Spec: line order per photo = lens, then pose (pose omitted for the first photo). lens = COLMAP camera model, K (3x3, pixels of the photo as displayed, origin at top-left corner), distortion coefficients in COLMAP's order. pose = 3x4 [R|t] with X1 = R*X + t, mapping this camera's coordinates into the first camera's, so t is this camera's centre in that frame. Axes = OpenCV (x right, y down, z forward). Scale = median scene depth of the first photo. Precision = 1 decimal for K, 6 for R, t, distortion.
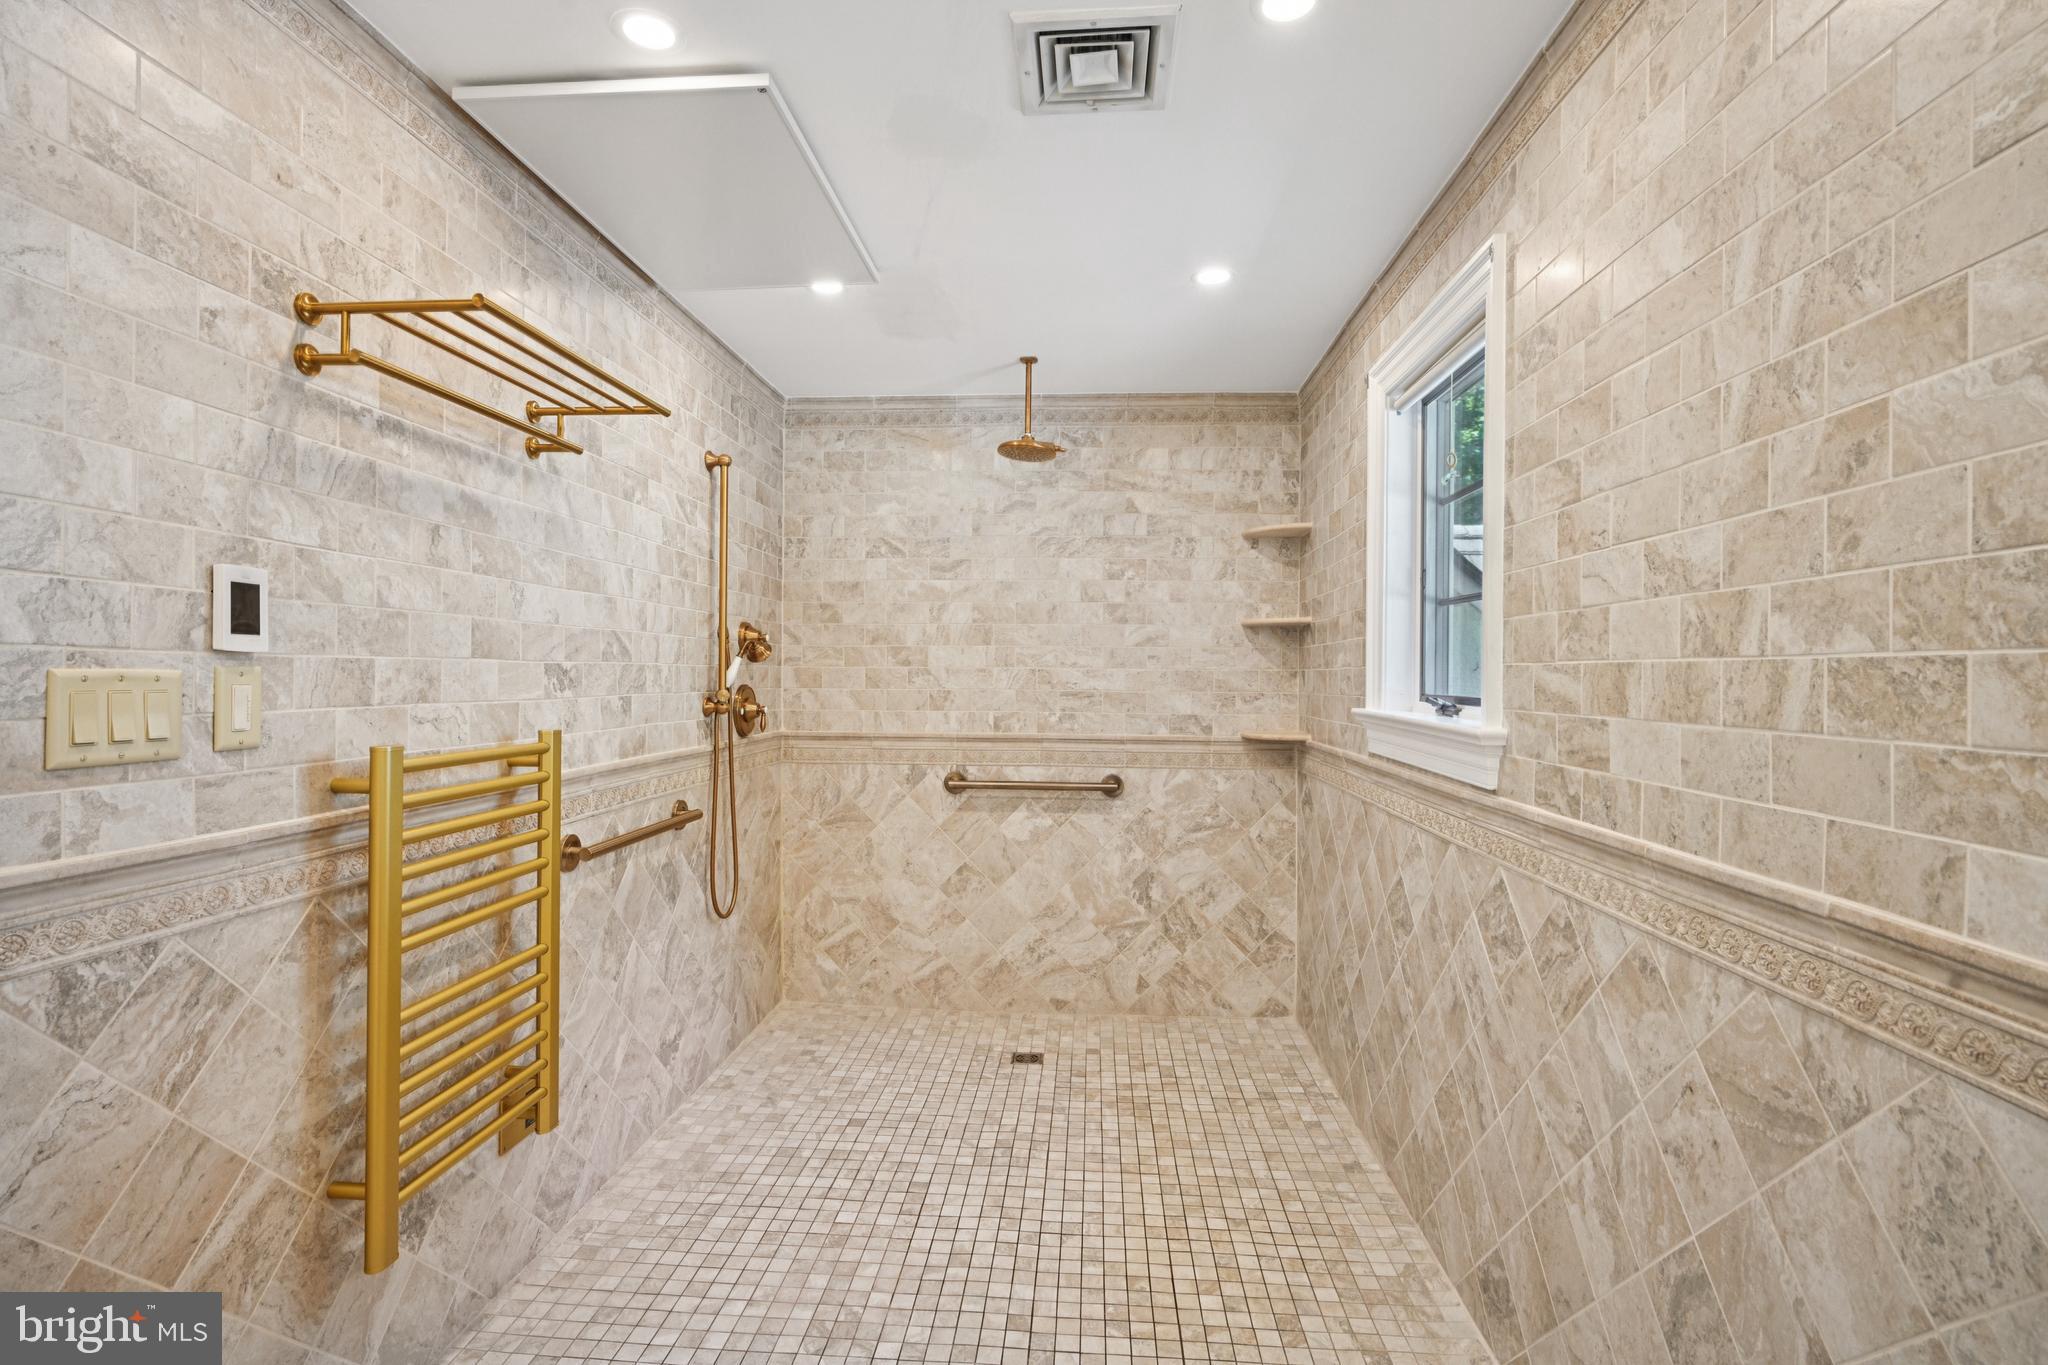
lens RADIAL K [[966.6, 0, 1024.6], [0, 966.6, 678.1], [0, 0, 1]] dist [0.000526, 0.000177]
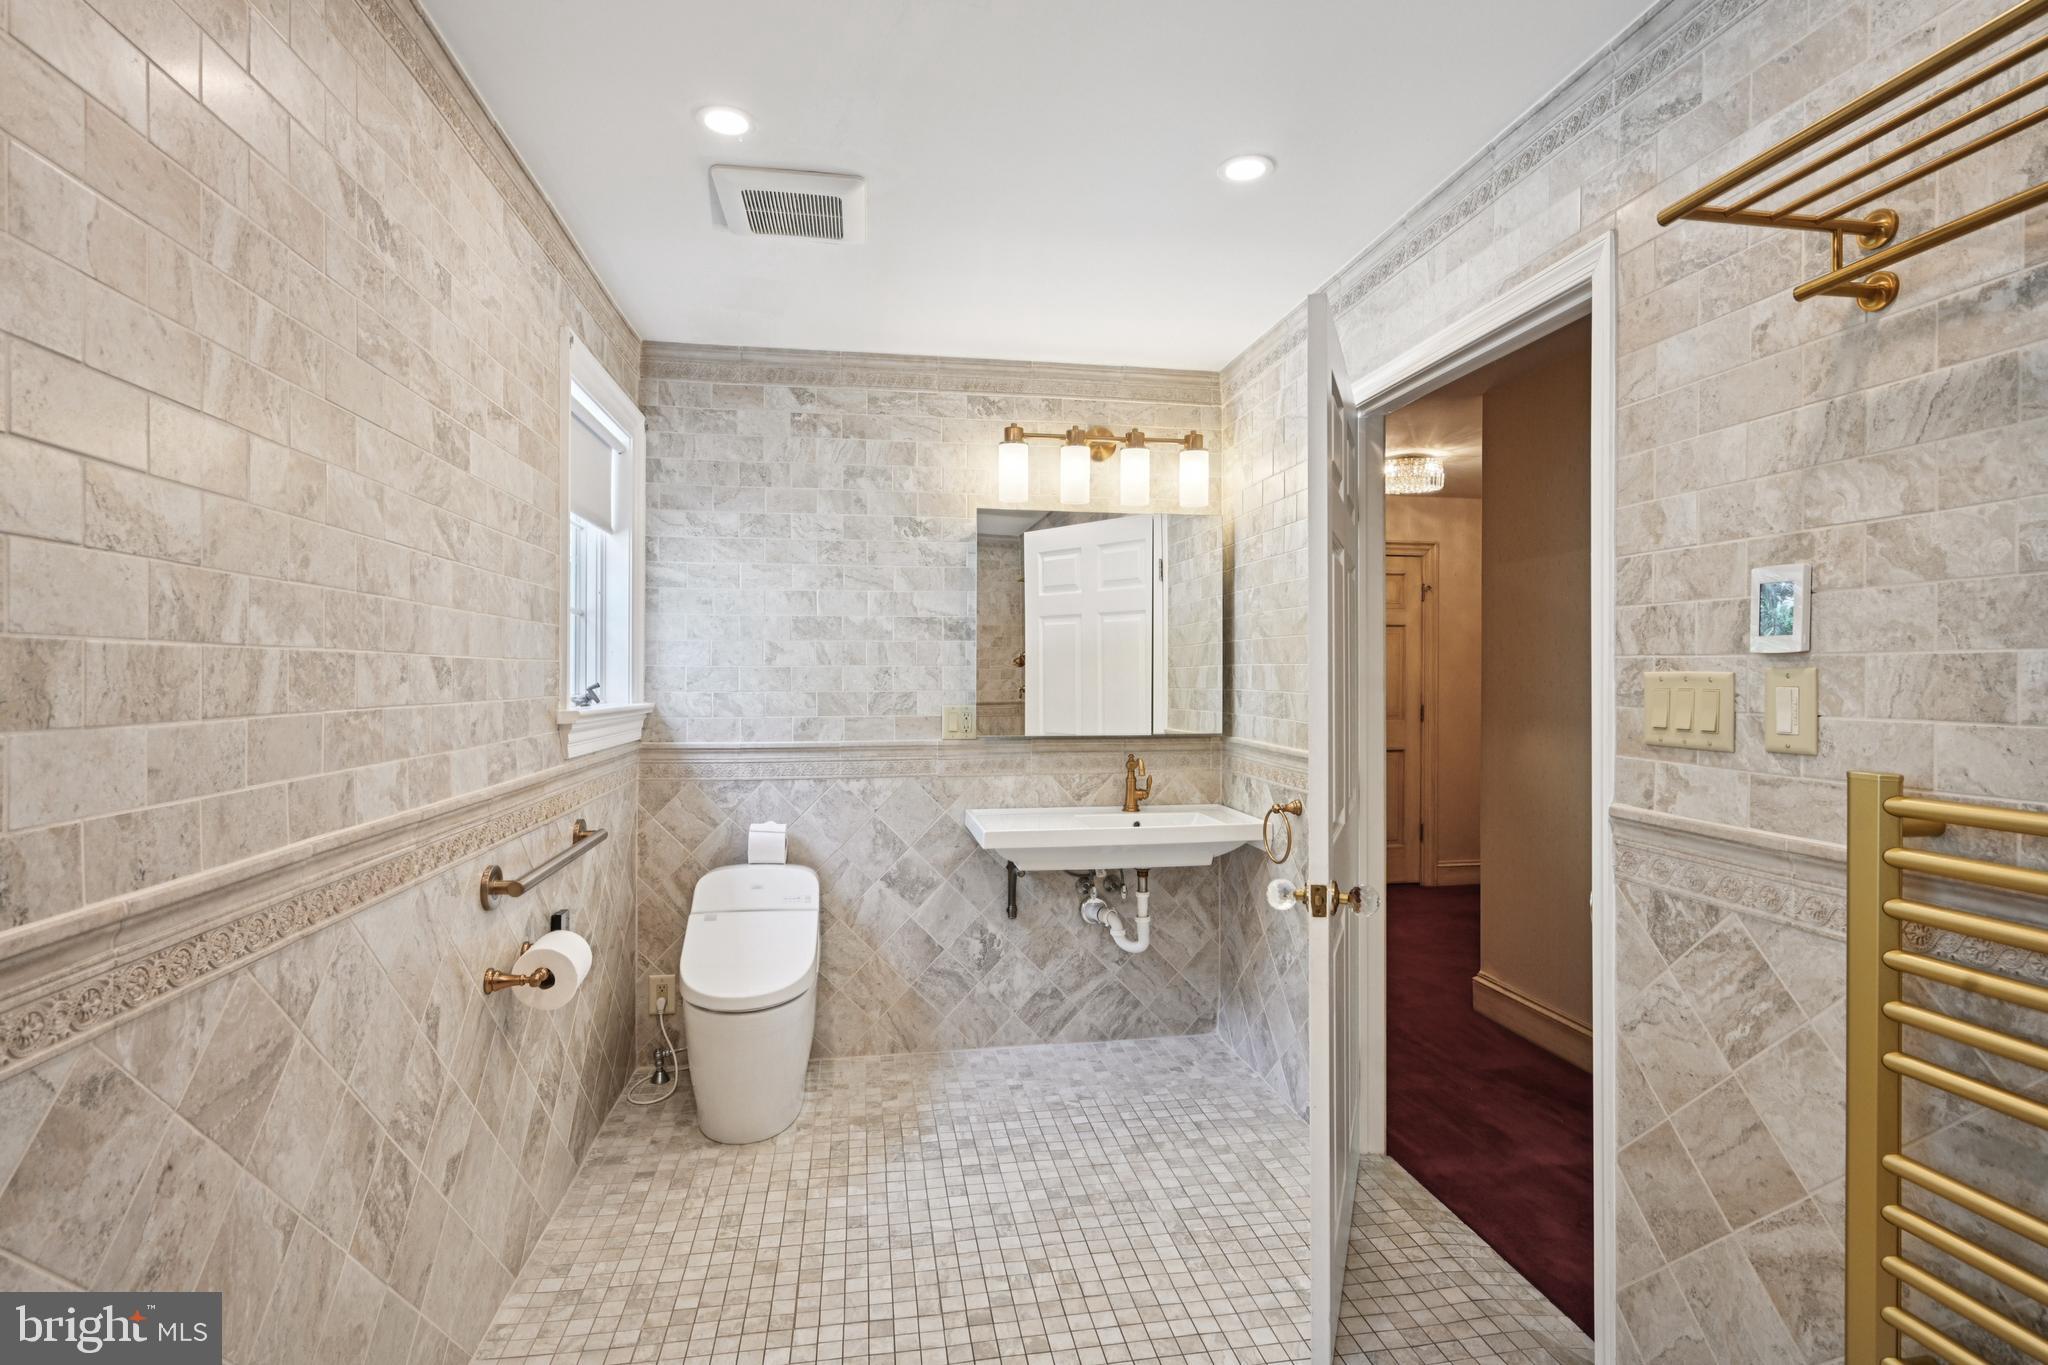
lens RADIAL K [[966.6, 0, 1025.0], [0, 966.6, 674.2], [0, 0, 1]] dist [0.000526, 0.000177]
pose [[-0.970835, -0.008089, -0.239612, 0.184332], [-0.008878, 0.999958, 0.002211, -0.001094], [0.239584, 0.004274, -0.970866, 1.960642]]
